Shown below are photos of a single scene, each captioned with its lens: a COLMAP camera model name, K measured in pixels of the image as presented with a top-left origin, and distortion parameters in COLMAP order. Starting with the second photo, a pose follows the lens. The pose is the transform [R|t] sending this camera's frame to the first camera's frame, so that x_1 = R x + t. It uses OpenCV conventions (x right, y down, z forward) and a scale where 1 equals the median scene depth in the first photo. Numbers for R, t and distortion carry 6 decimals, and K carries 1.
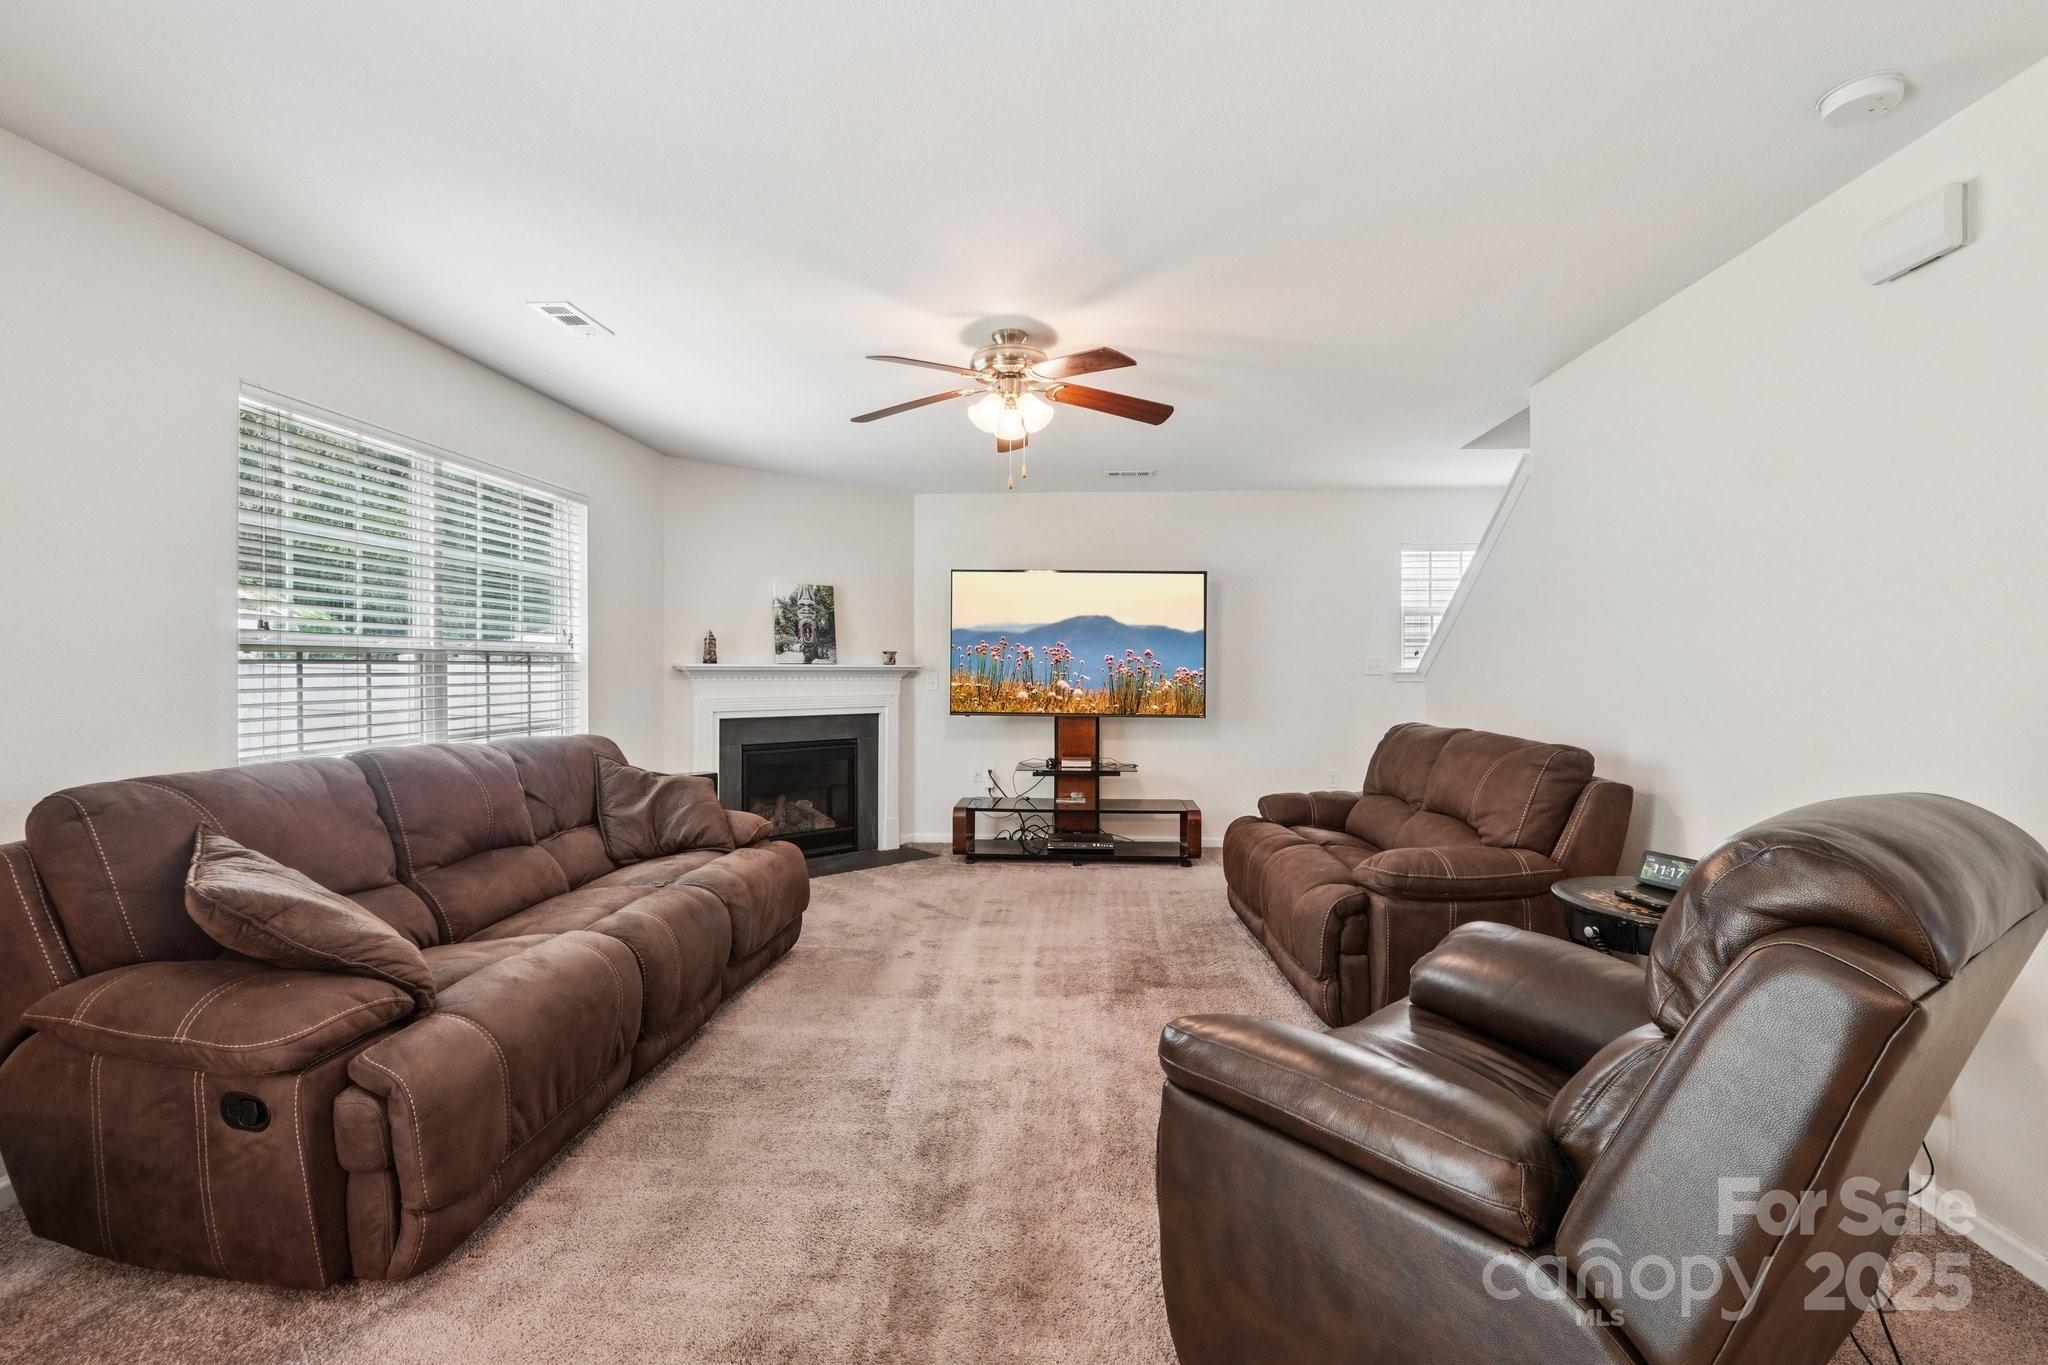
lens RADIAL K [[885.8, 0, 1020.2], [0, 885.8, 683.2], [0, 0, 1]] dist [-0.018513, 0.005901]
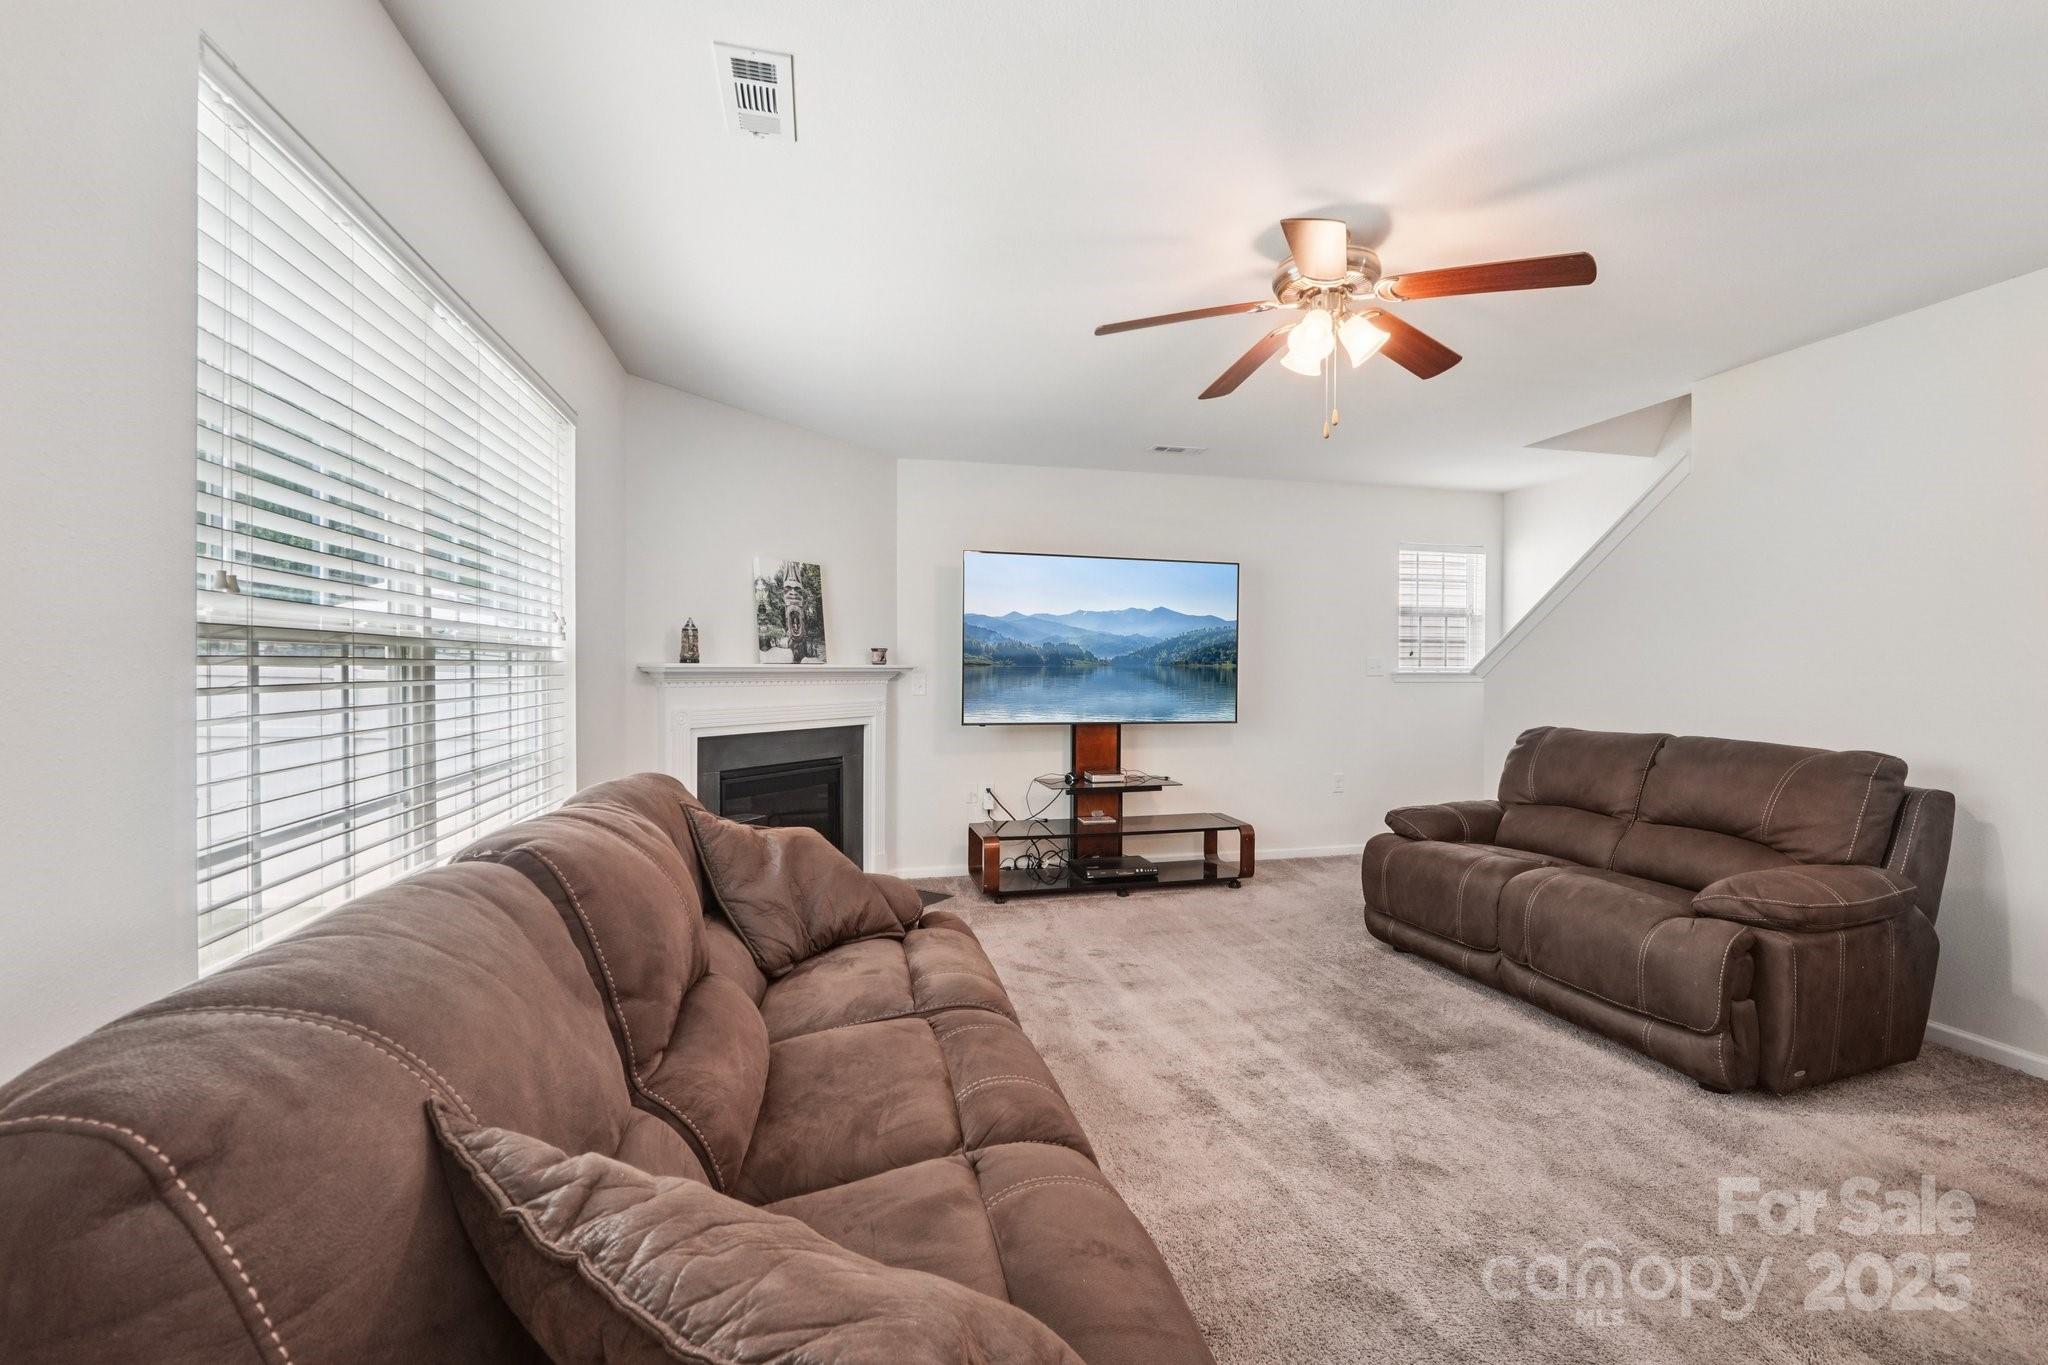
lens RADIAL K [[885.8, 0, 1032.3], [0, 885.8, 682.6], [0, 0, 1]] dist [-0.018513, 0.005901]
pose [[0.952227, -0.005270, 0.305347, -0.282812], [0.004987, 0.999986, 0.001706, -0.005463], [-0.305352, -0.000102, 0.952240, 0.200806]]
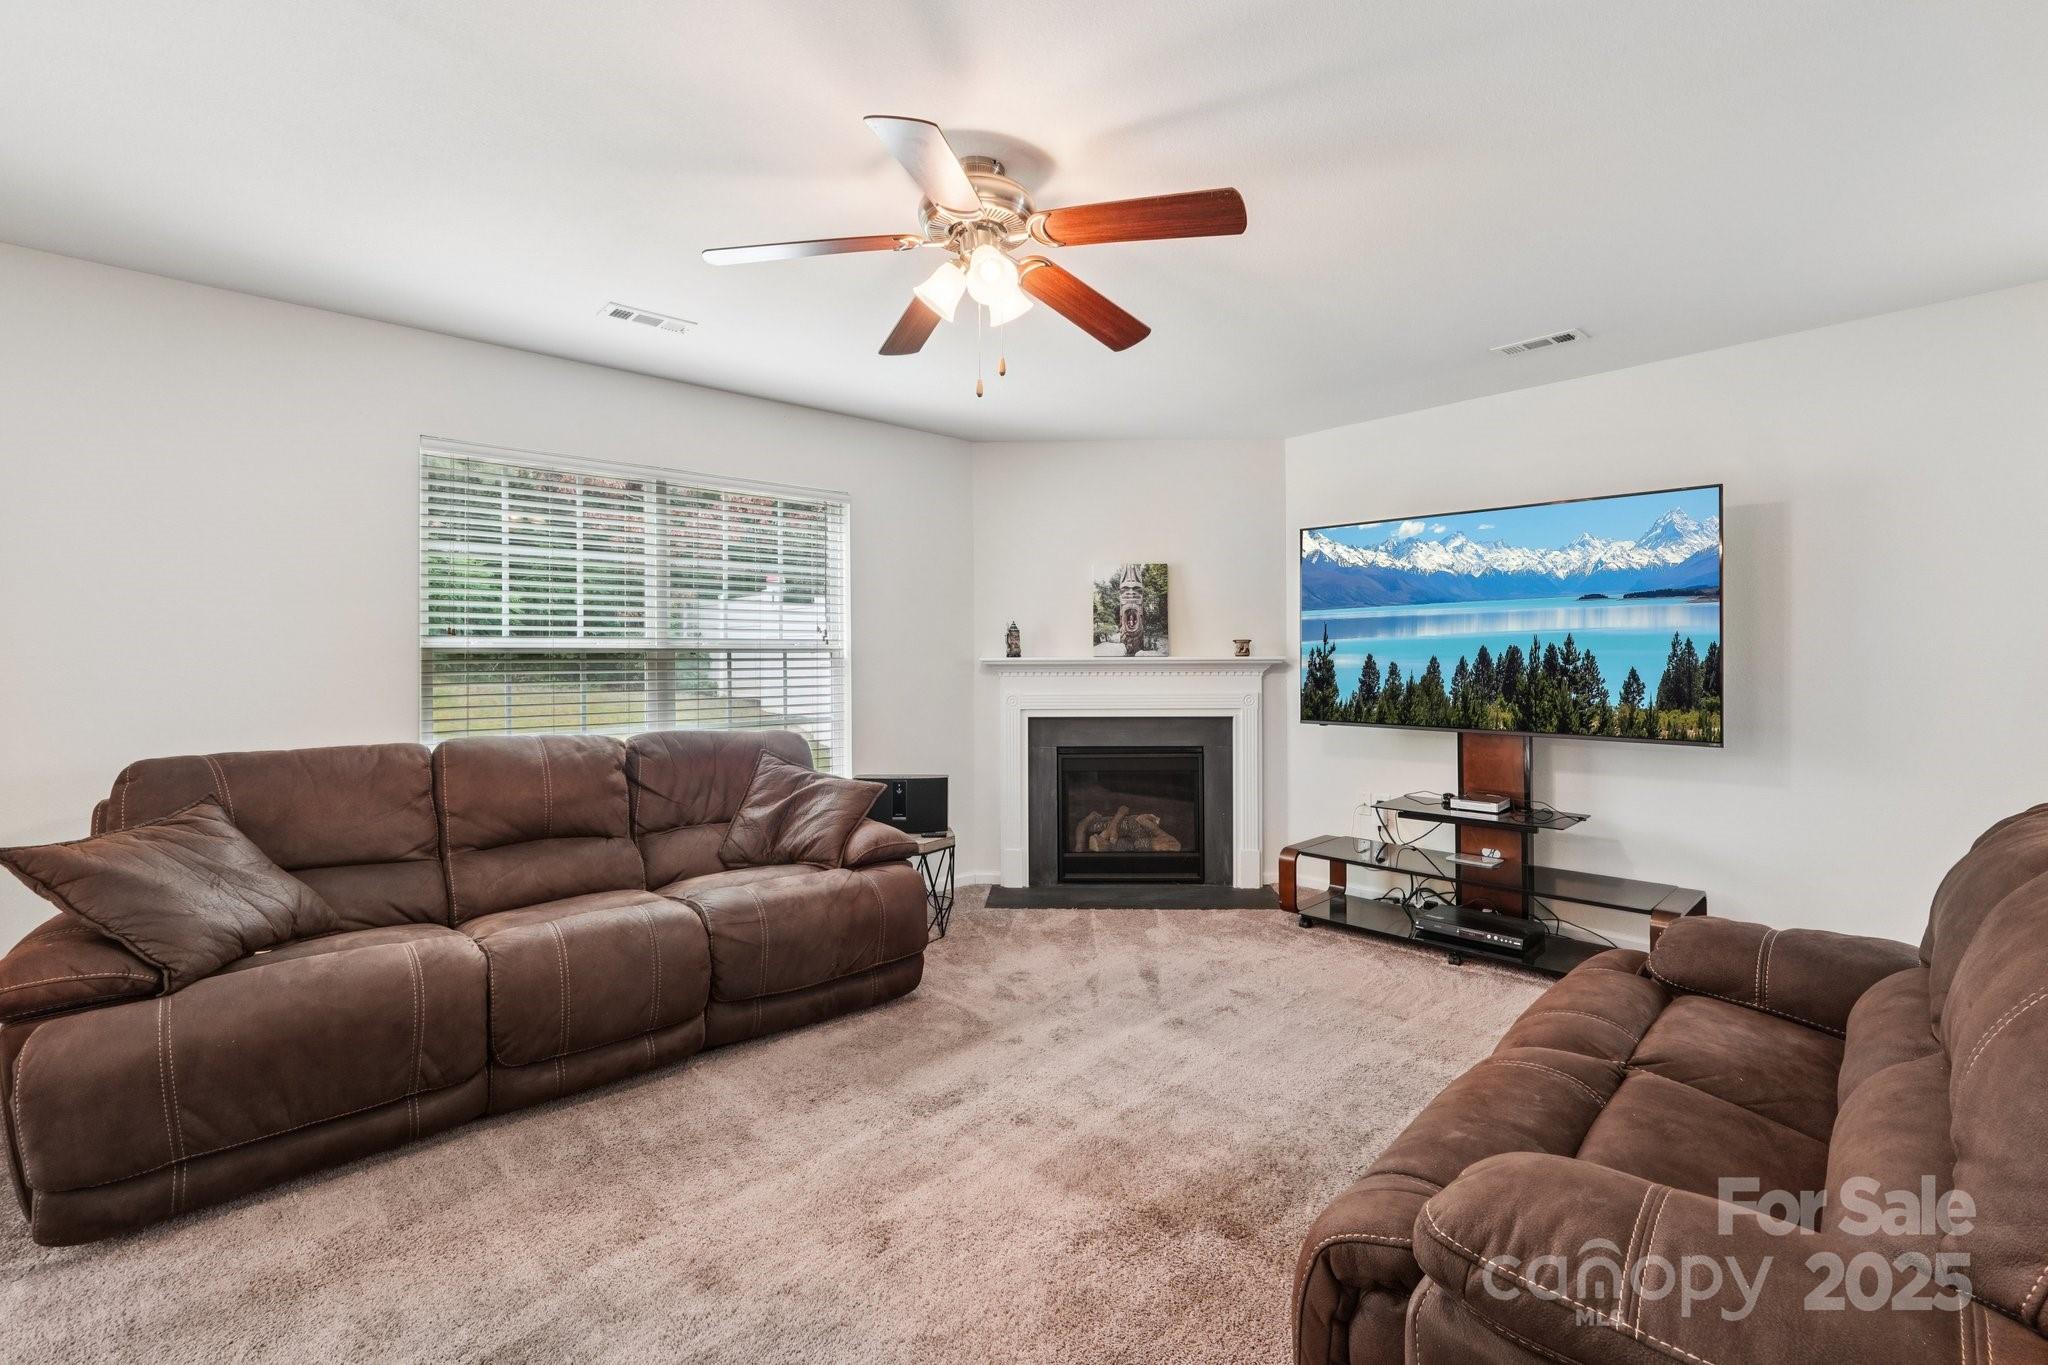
lens RADIAL K [[885.8, 0, 1030.2], [0, 885.8, 661.6], [0, 0, 1]] dist [-0.018513, 0.005901]
pose [[0.734753, -0.003666, -0.678325, 0.271916], [-0.004987, 0.999929, -0.010806, -0.007158], [0.678317, 0.011323, 0.734682, 0.308727]]
